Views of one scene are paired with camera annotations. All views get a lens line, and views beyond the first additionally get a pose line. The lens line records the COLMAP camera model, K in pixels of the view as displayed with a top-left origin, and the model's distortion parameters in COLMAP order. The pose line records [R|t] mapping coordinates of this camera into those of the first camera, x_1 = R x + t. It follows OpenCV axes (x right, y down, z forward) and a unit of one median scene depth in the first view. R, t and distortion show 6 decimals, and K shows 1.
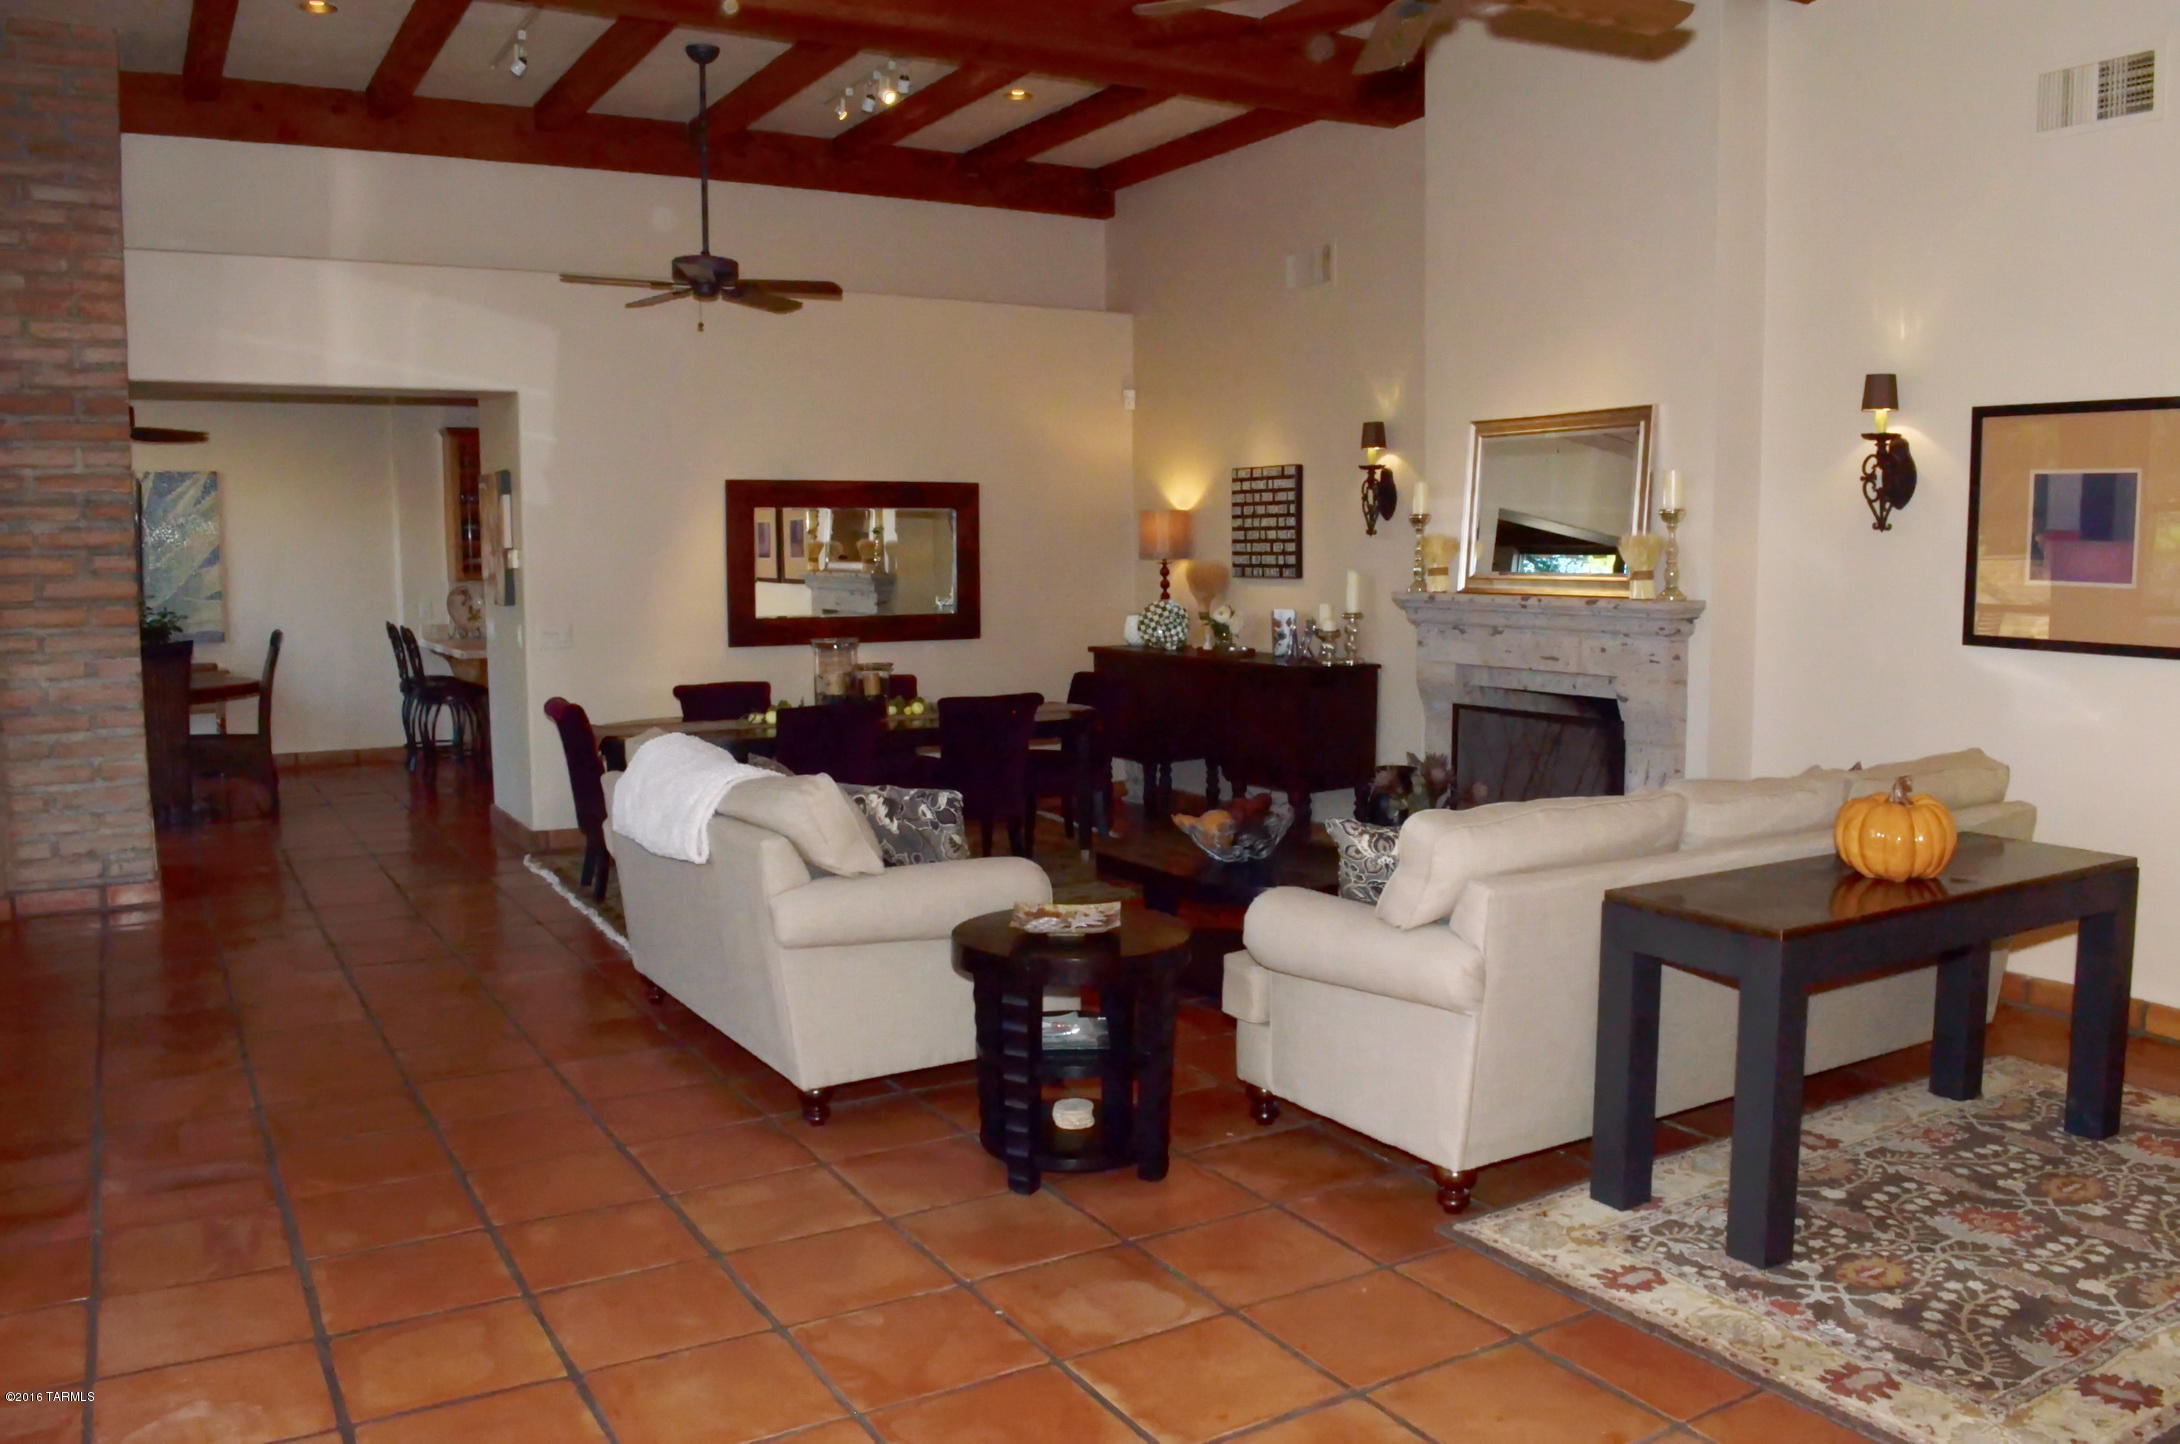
lens RADIAL K [[1695.7, 0, 1126.1], [0, 1695.7, 718.2], [0, 0, 1]] dist [-0.078042, -0.002899]
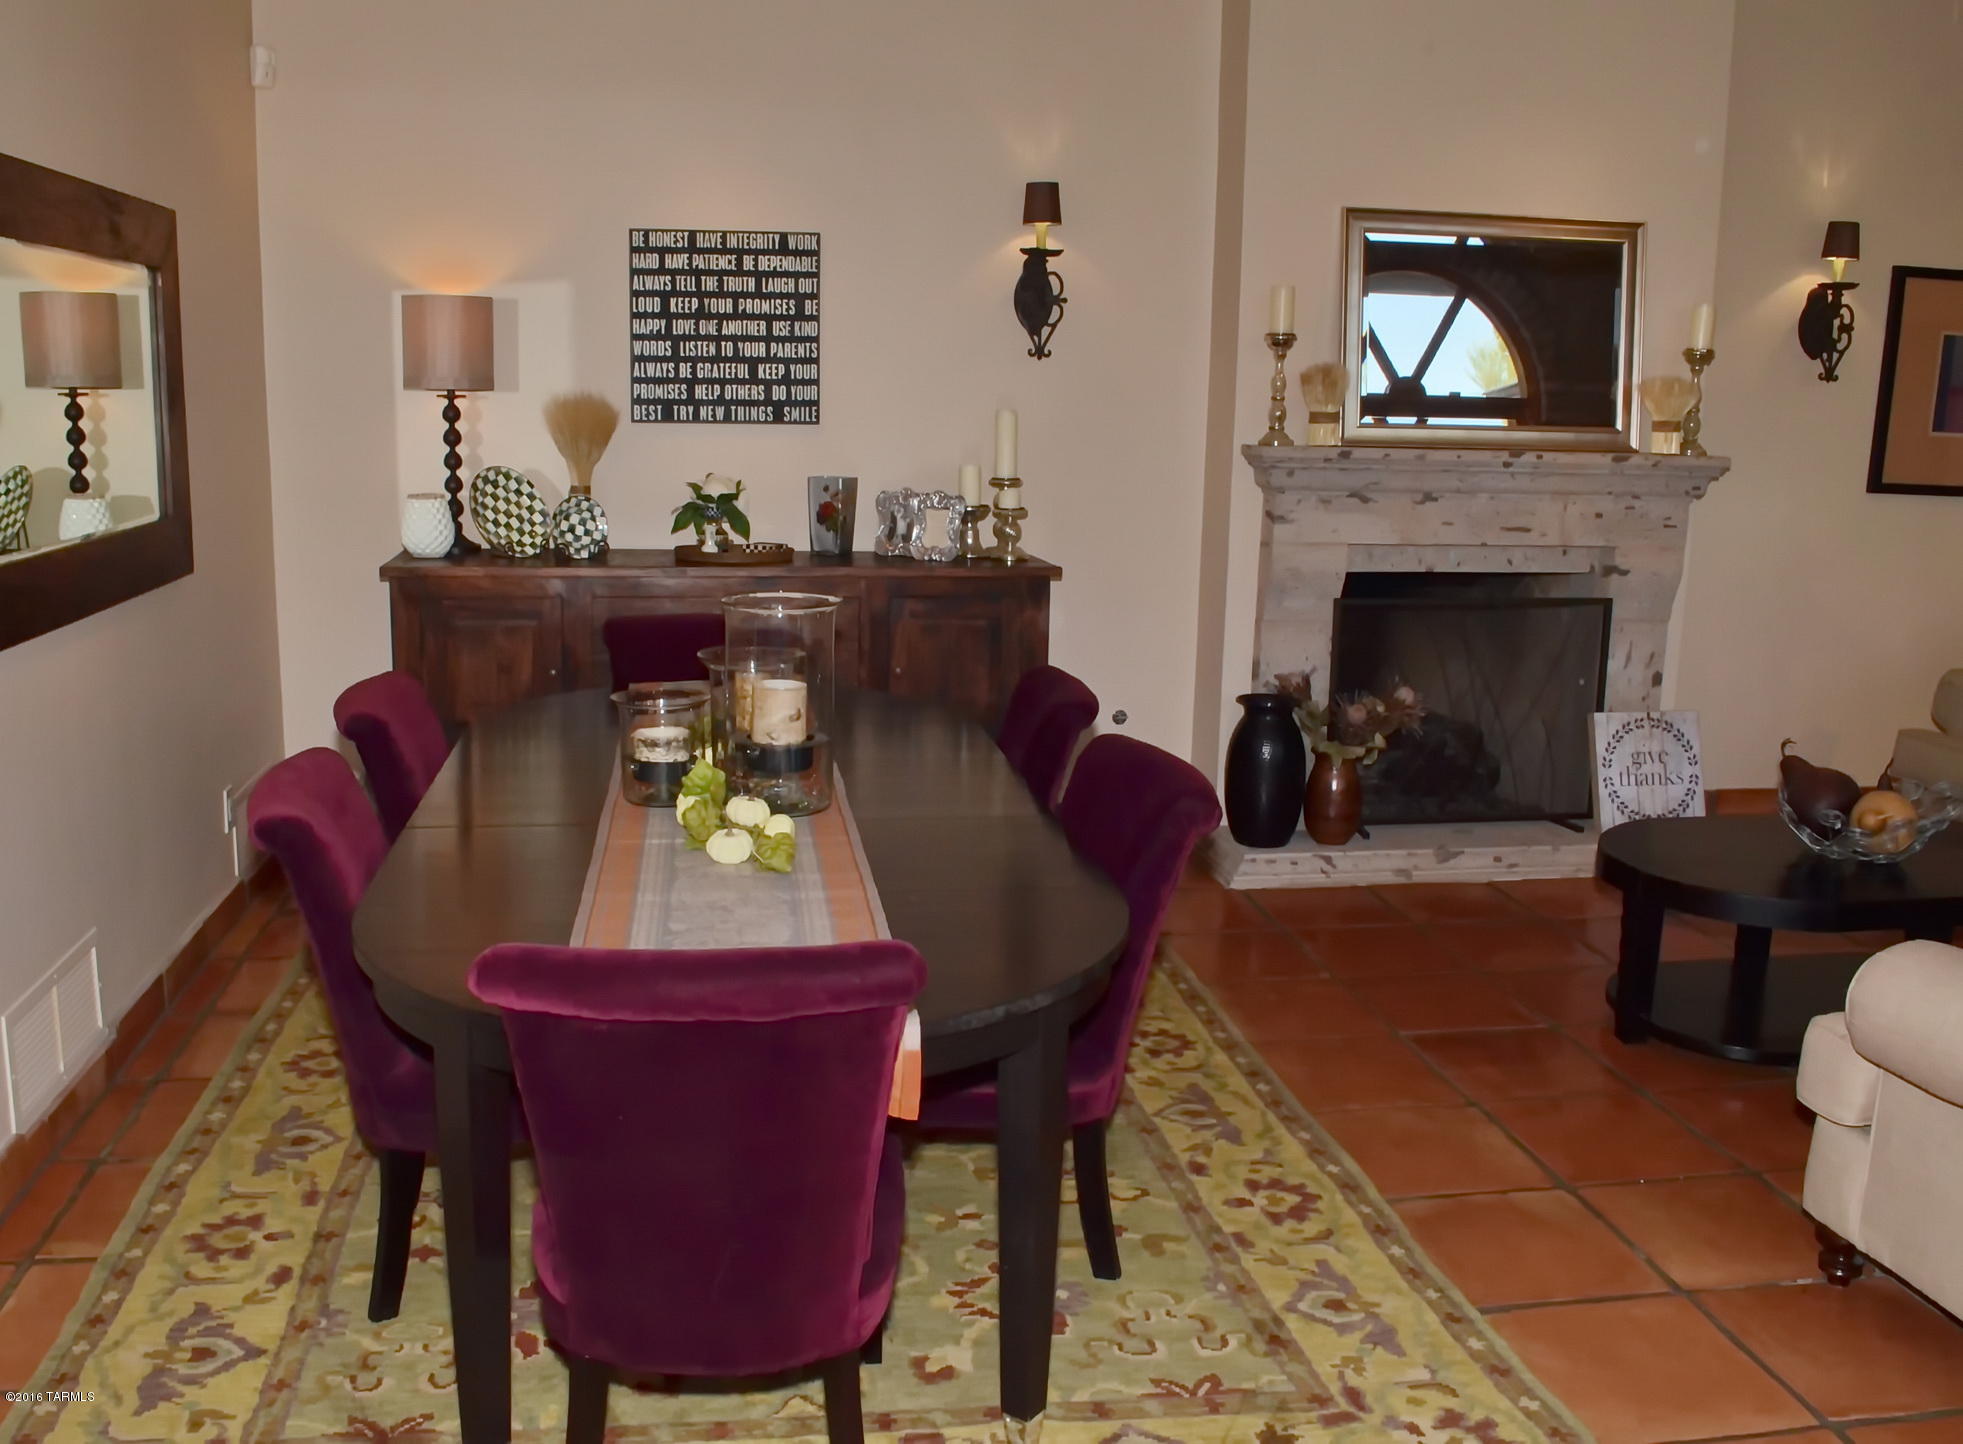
lens RADIAL K [[1717.0, 0, 981.5], [0, 1717.0, 722.0], [0, 0, 1]] dist [-0.075220, -0.002740]
pose [[0.382308, -0.170627, 0.908145, -0.554078], [0.072410, 0.985313, 0.154643, -0.082697], [-0.921193, 0.006637, 0.389048, 0.861143]]
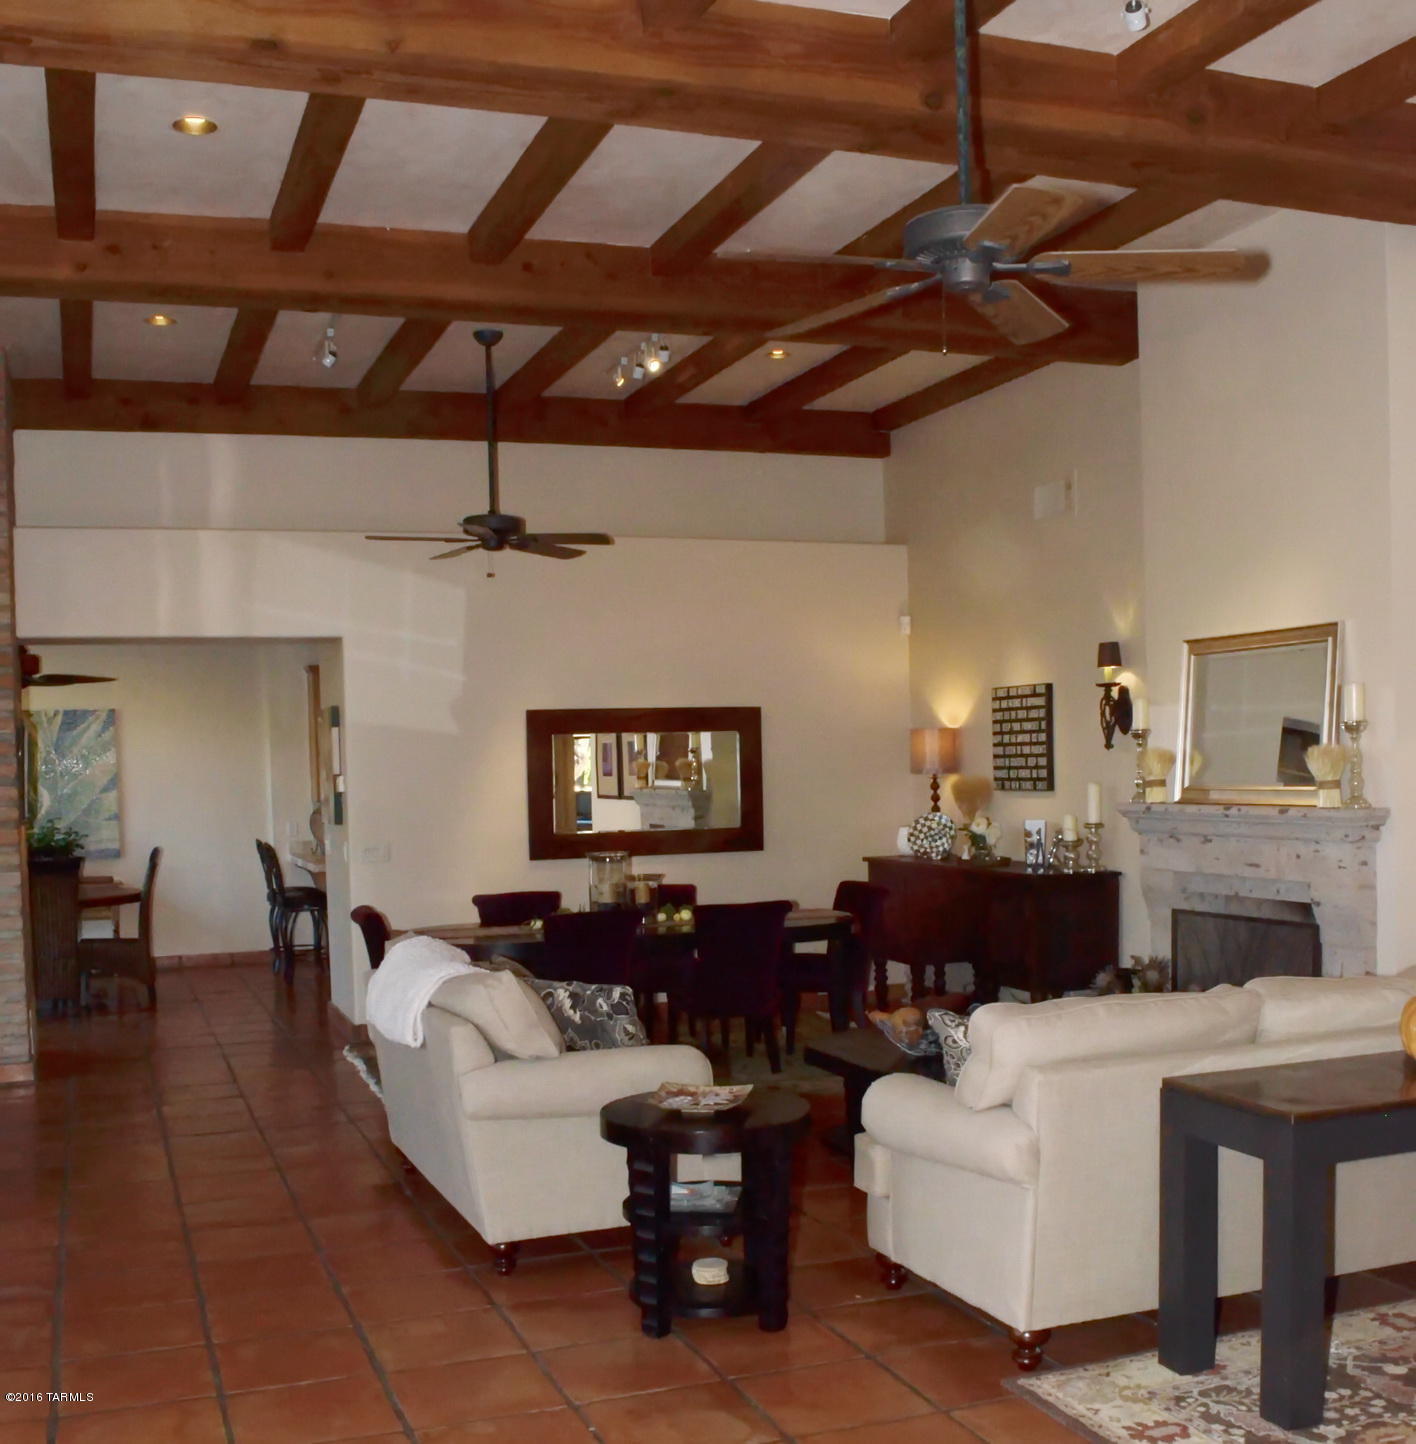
lens RADIAL K [[1663.3, 0, 708.7], [0, 1663.3, 843.9], [0, 0, 1]] dist [-0.075177, -0.005692]
pose [[0.982488, -0.010120, -0.186053, 0.103025], [0.000911, 0.998773, -0.049515, 0.001595], [0.186326, 0.048478, 0.981291, -0.061101]]
